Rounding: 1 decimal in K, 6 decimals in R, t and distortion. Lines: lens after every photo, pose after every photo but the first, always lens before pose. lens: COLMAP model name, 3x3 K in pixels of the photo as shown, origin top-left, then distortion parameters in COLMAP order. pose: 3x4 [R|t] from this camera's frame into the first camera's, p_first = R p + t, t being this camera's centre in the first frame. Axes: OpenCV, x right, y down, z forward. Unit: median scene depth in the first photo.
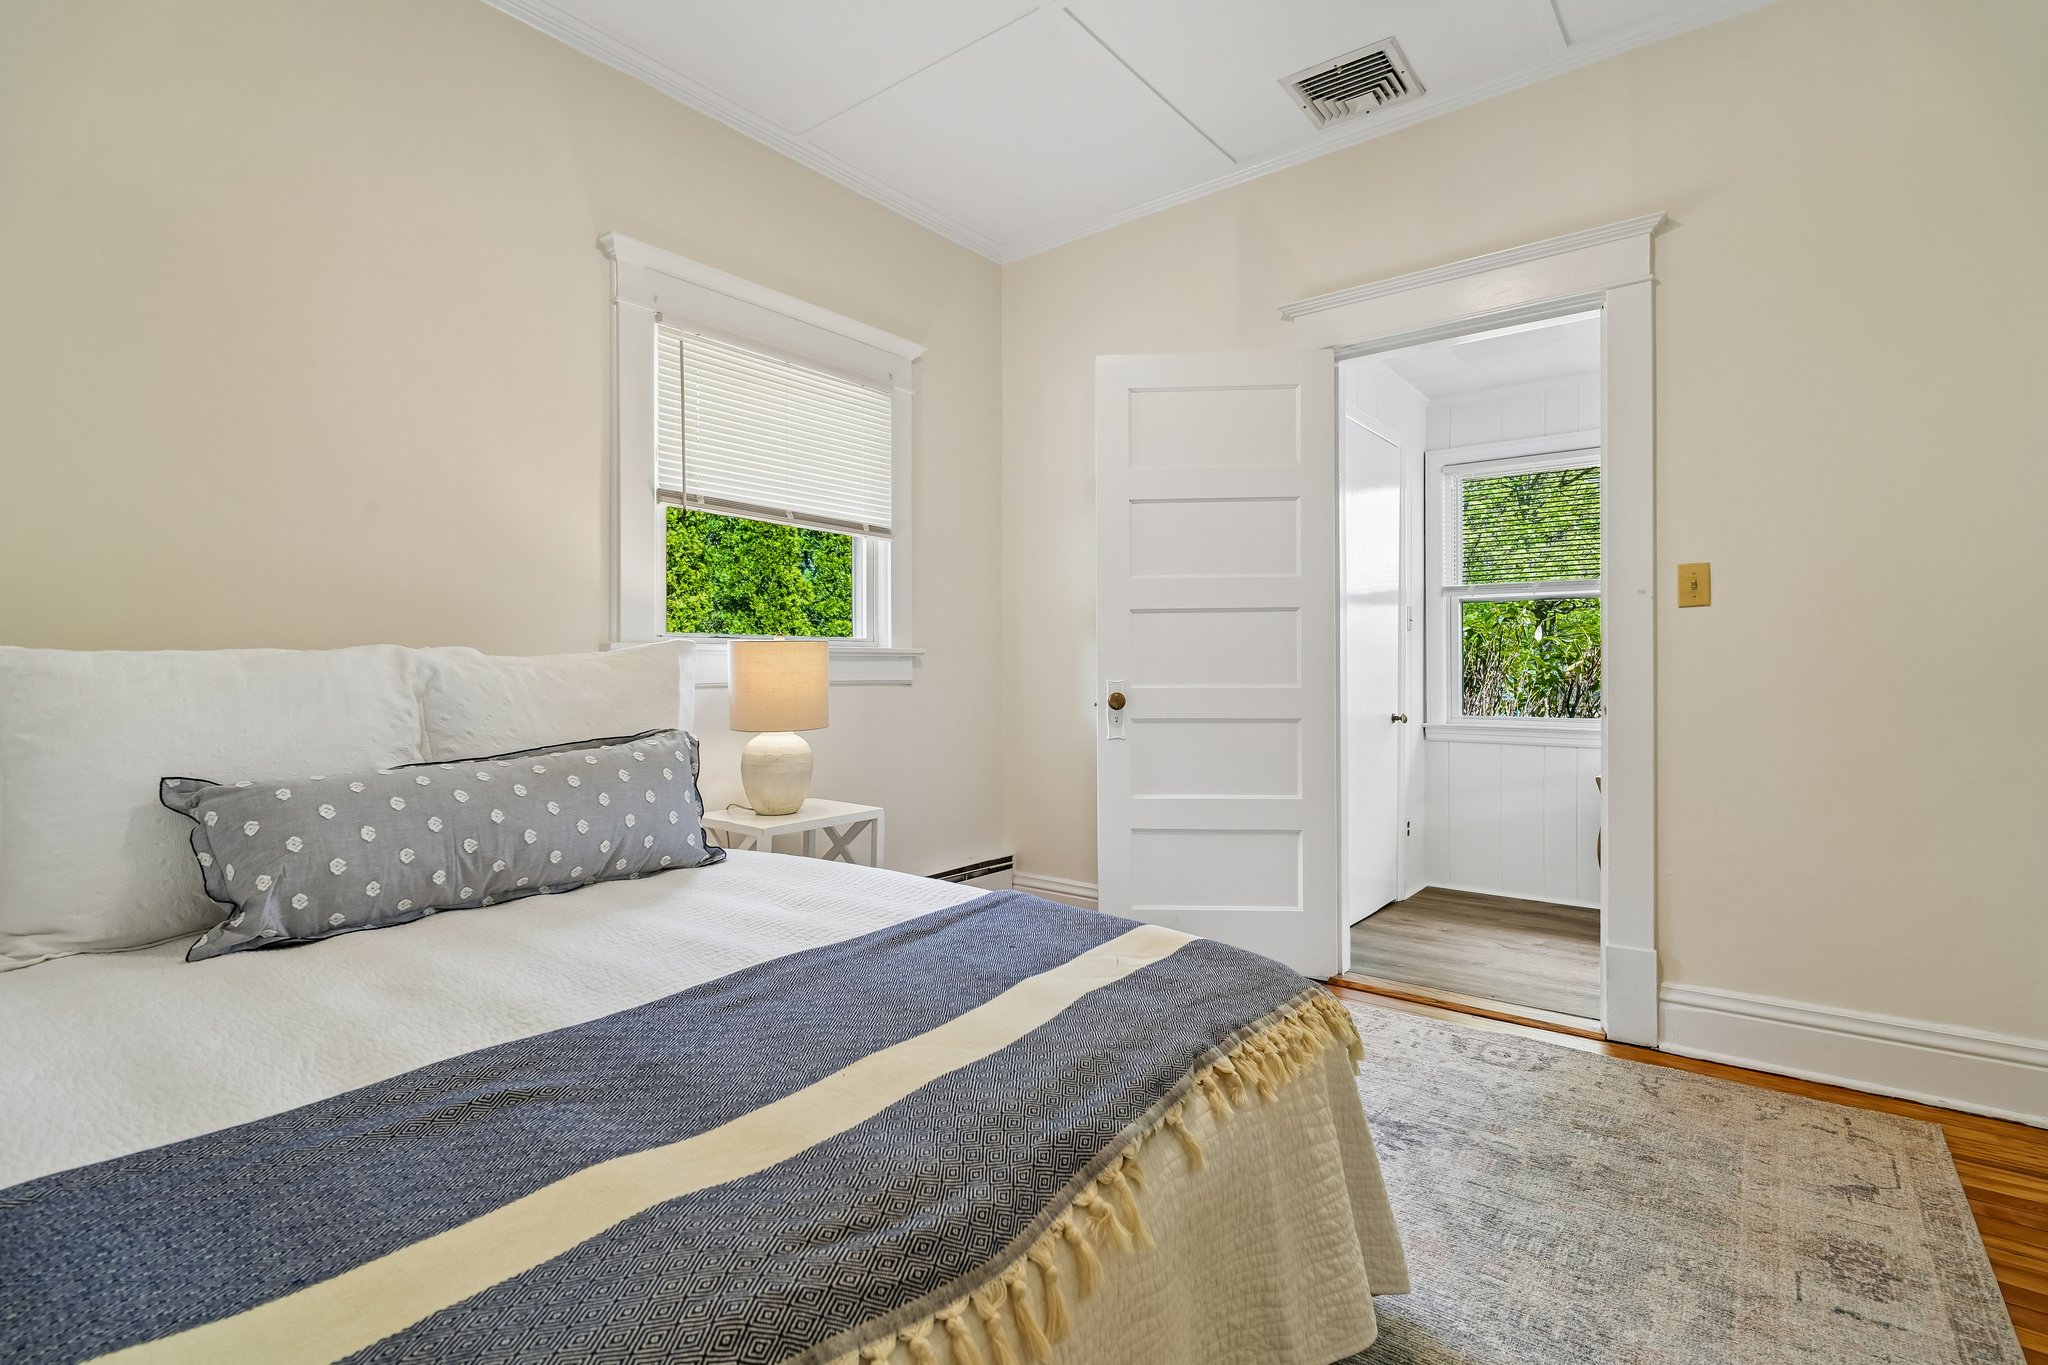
lens RADIAL K [[948.3, 0, 1034.5], [0, 948.3, 664.8], [0, 0, 1]] dist [0.000667, -0.001456]
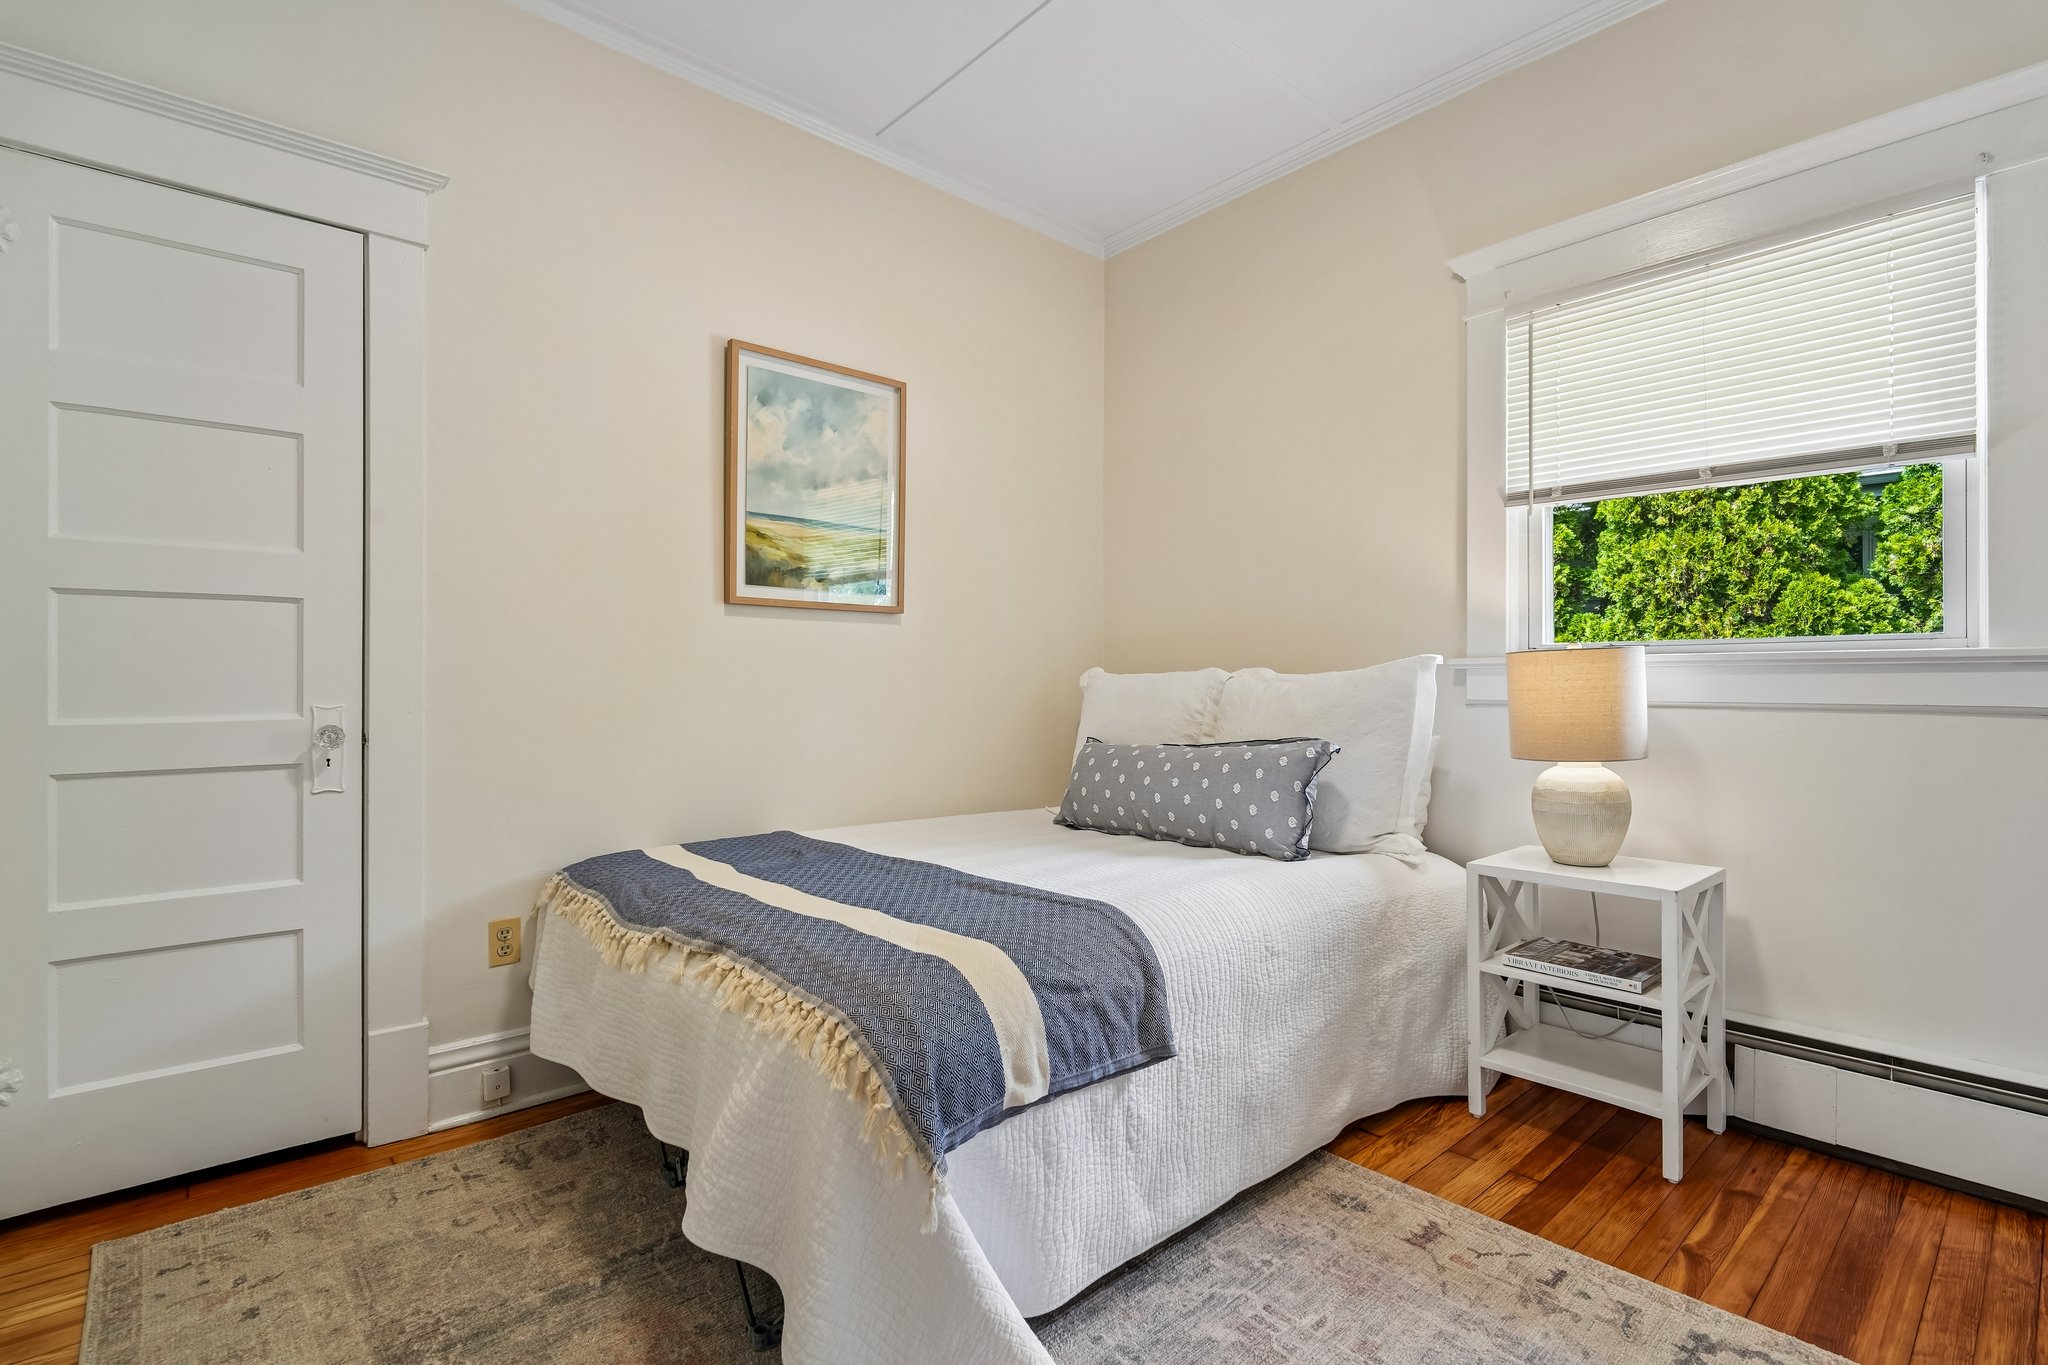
lens RADIAL K [[948.3, 0, 1034.5], [0, 948.3, 664.8], [0, 0, 1]] dist [0.000667, -0.001456]
pose [[-0.182004, -0.010031, -0.983247, 0.641883], [0.002309, 0.999941, -0.010628, -0.006218], [0.983295, -0.004204, -0.181970, 0.733715]]
